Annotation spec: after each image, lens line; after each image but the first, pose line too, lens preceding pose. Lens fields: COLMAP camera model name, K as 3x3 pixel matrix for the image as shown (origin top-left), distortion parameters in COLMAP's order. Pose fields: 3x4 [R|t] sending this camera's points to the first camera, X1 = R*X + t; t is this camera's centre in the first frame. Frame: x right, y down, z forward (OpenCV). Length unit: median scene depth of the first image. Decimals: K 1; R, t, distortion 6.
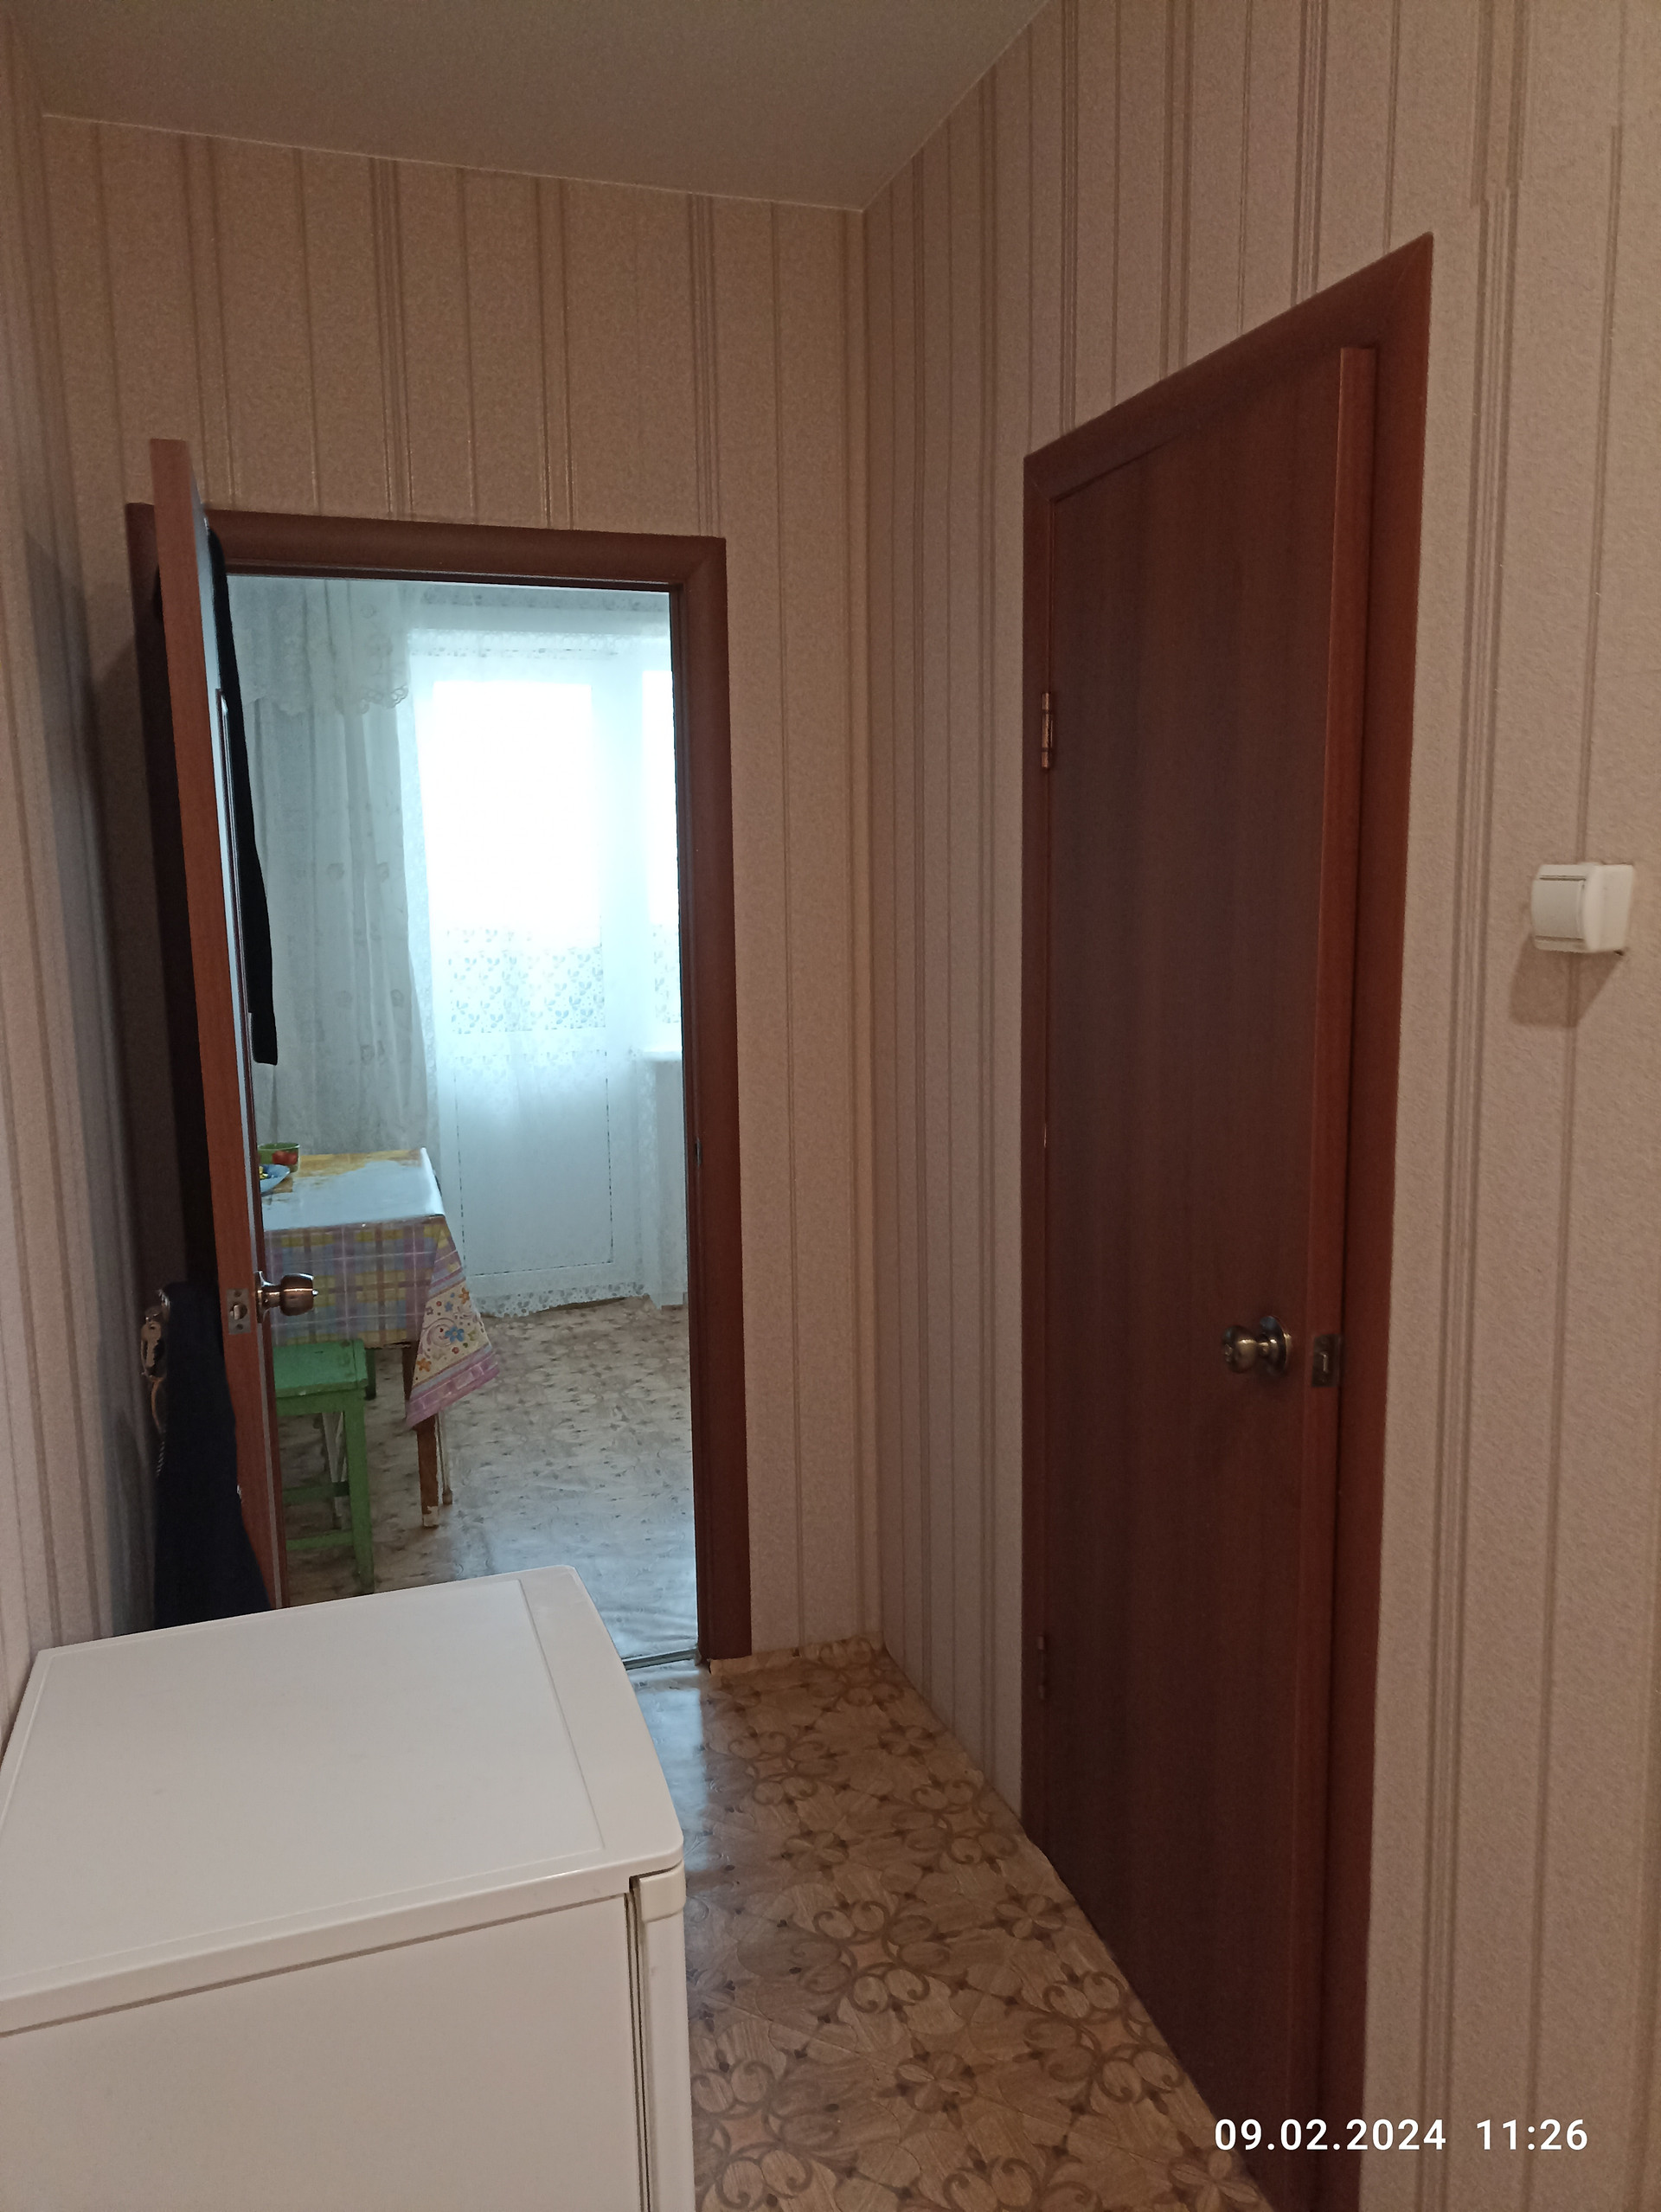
lens RADIAL K [[1627.1, 0, 824.9], [0, 1627.1, 1106.2], [0, 0, 1]] dist [0.049435, -0.033501]
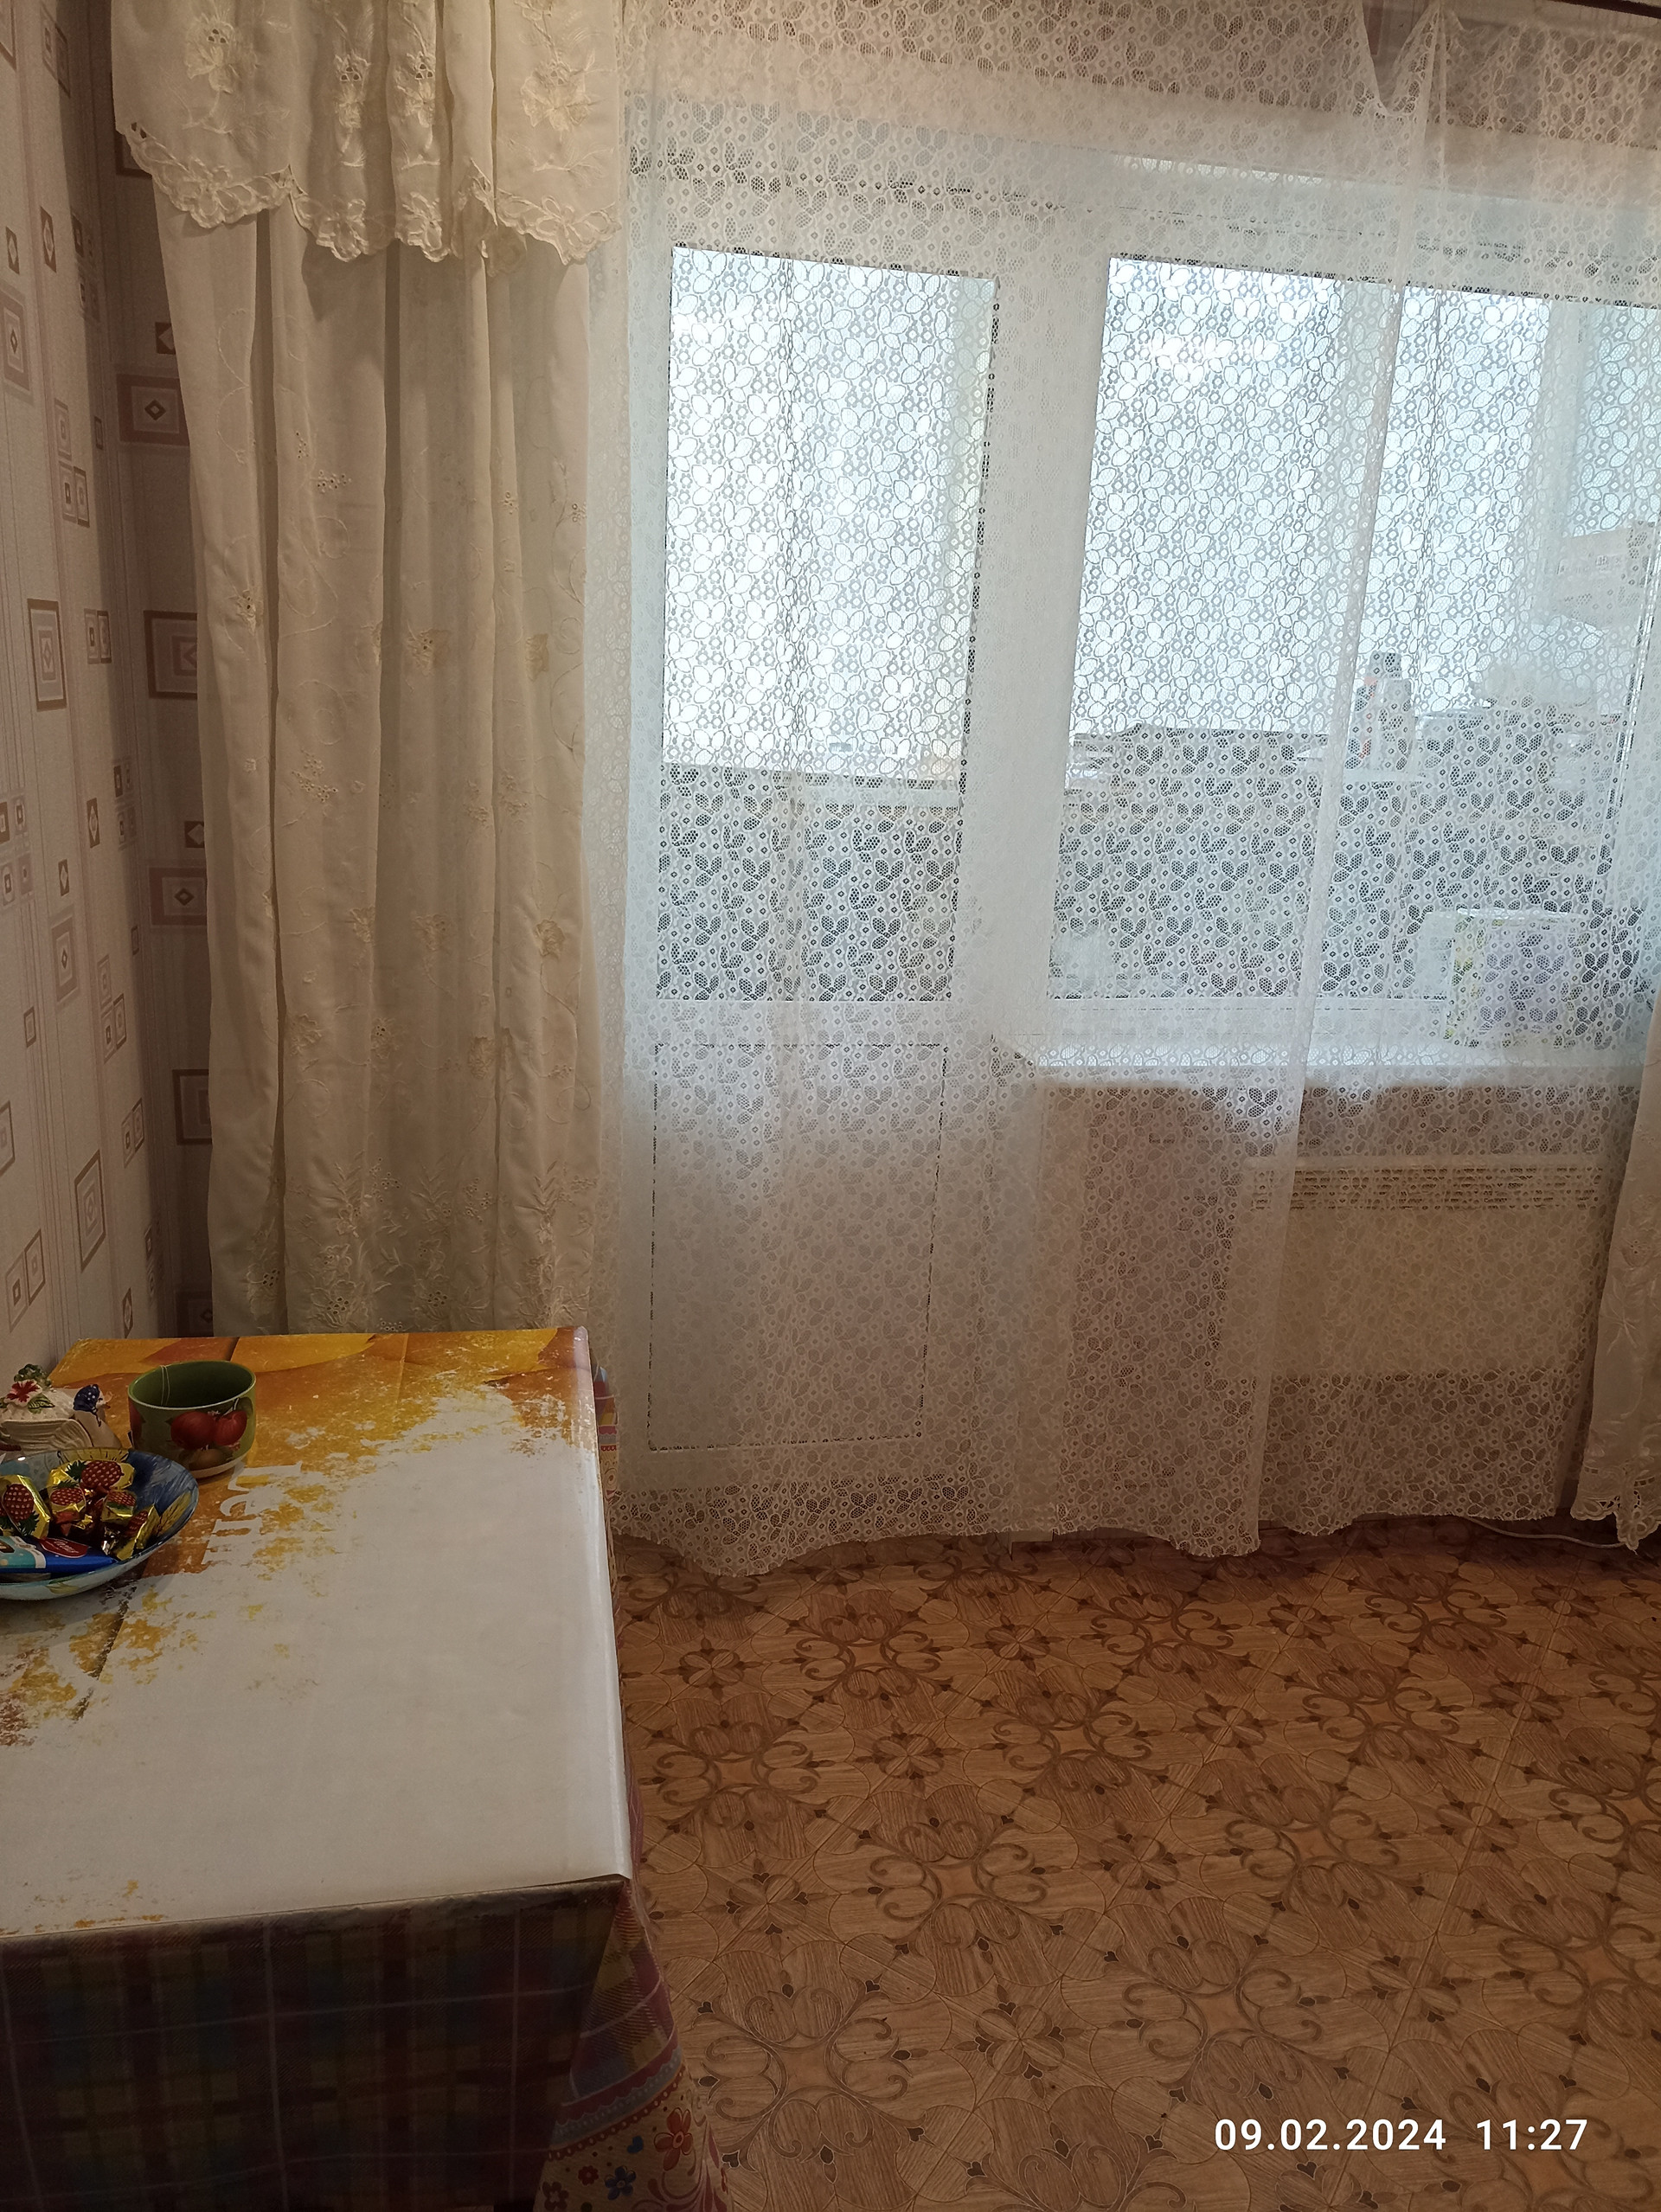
lens RADIAL K [[1593.9, 0, 827.3], [0, 1593.9, 1102.4], [0, 0, 1]] dist [-0.006432, 0.001684]
pose [[0.991825, 0.089075, -0.091373, -0.146627], [-0.079063, 0.991014, 0.107889, -0.079529], [0.100162, -0.099783, 0.989955, 0.588966]]
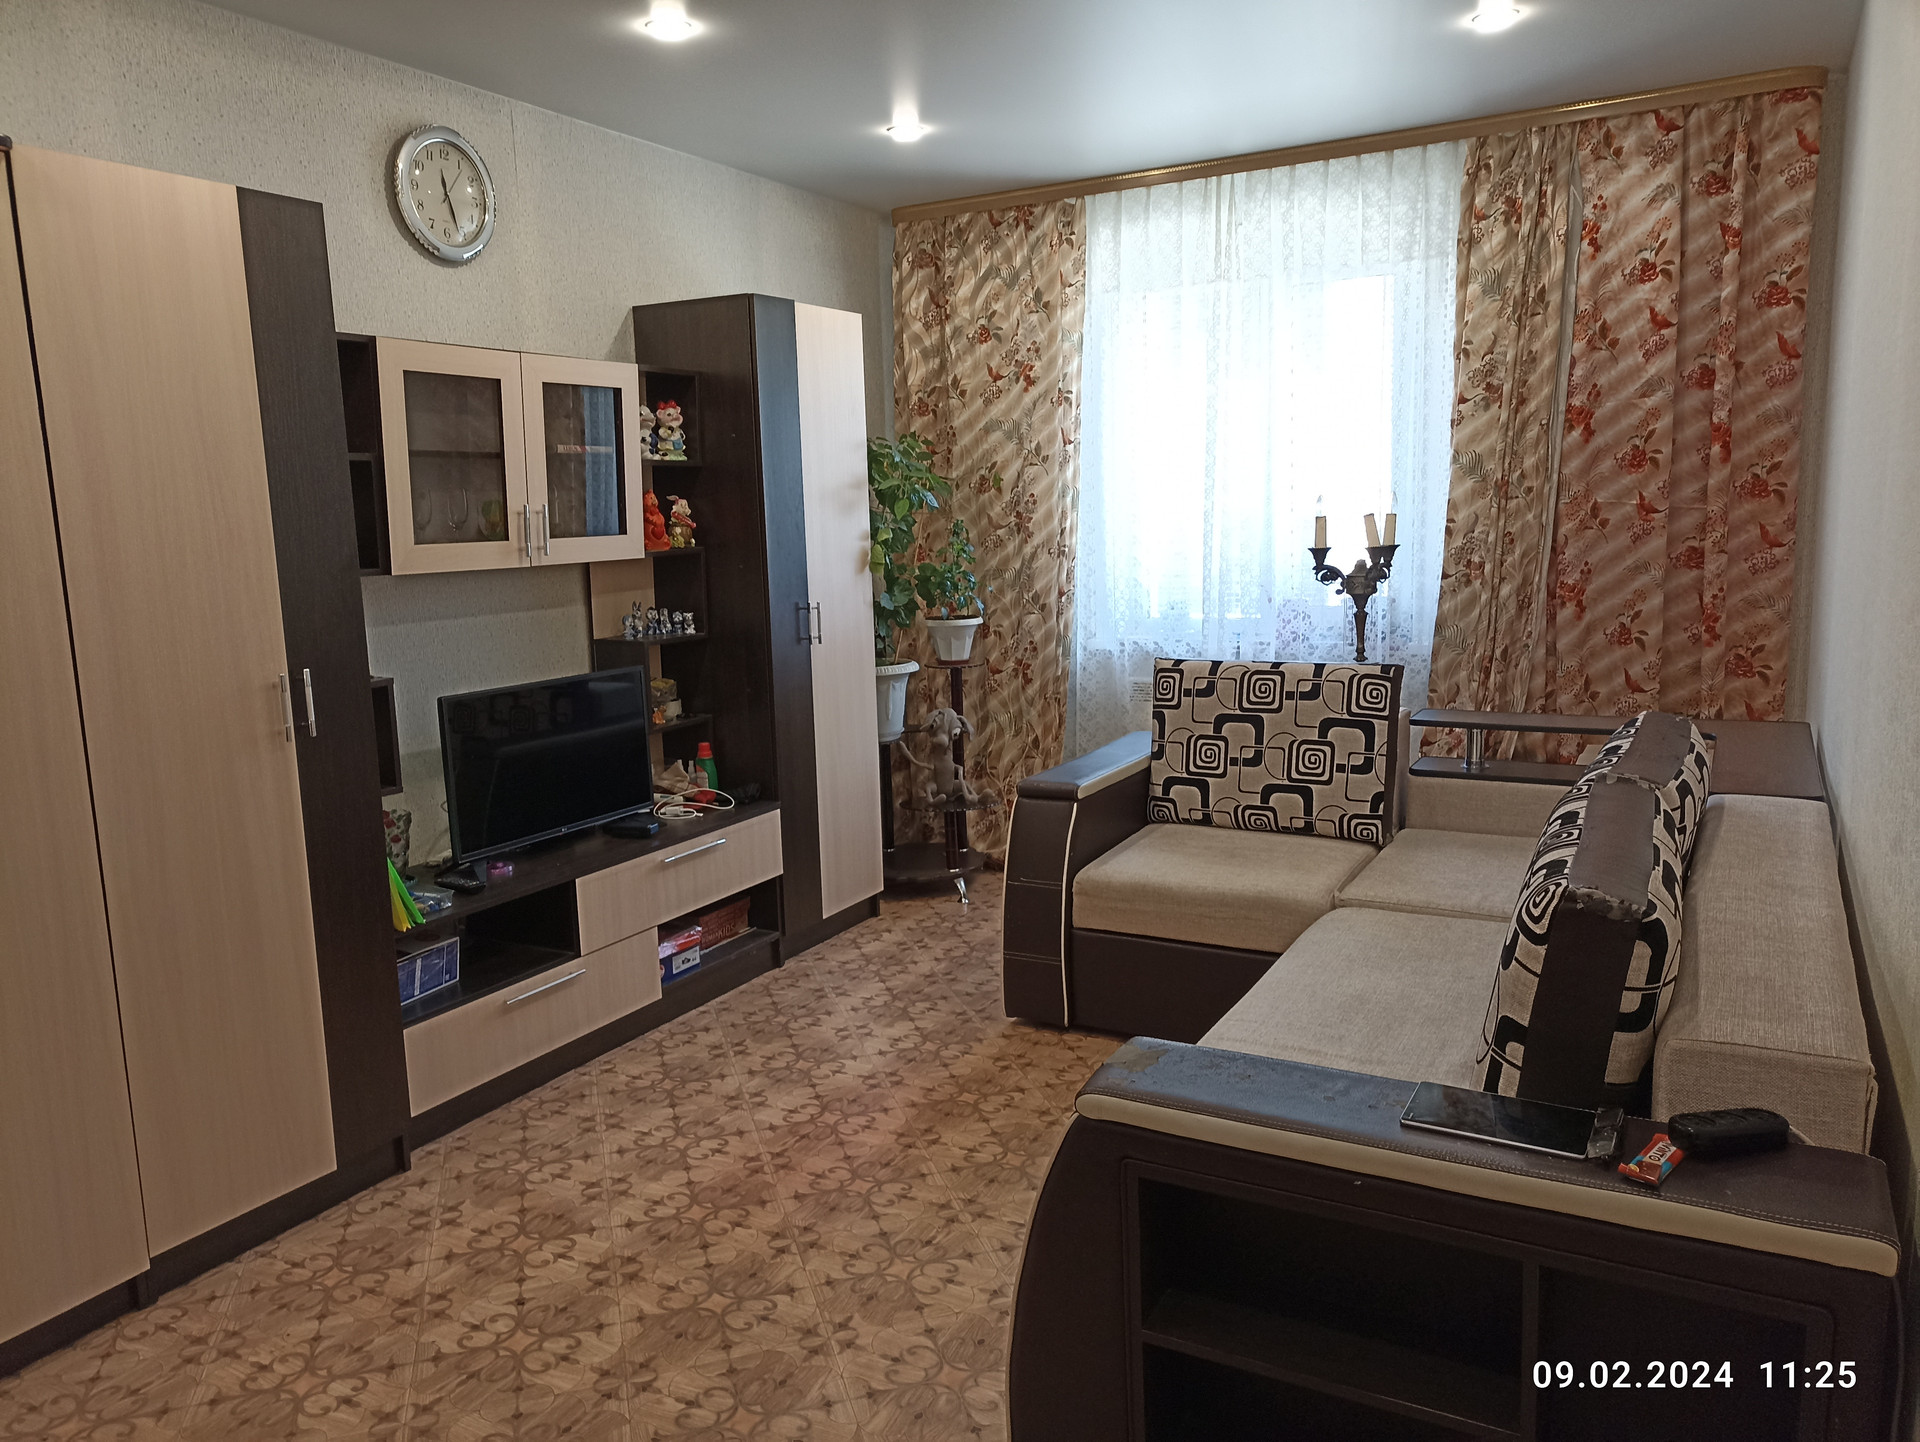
lens RADIAL K [[1412.3, 0, 962.9], [0, 1412.3, 727.8], [0, 0, 1]] dist [0.049435, -0.033501]
pose [[0.684004, 0.114295, -0.720468, 0.350194], [-0.093624, 0.993236, 0.068682, -0.107405], [0.723445, 0.020474, 0.690078, 0.748744]]
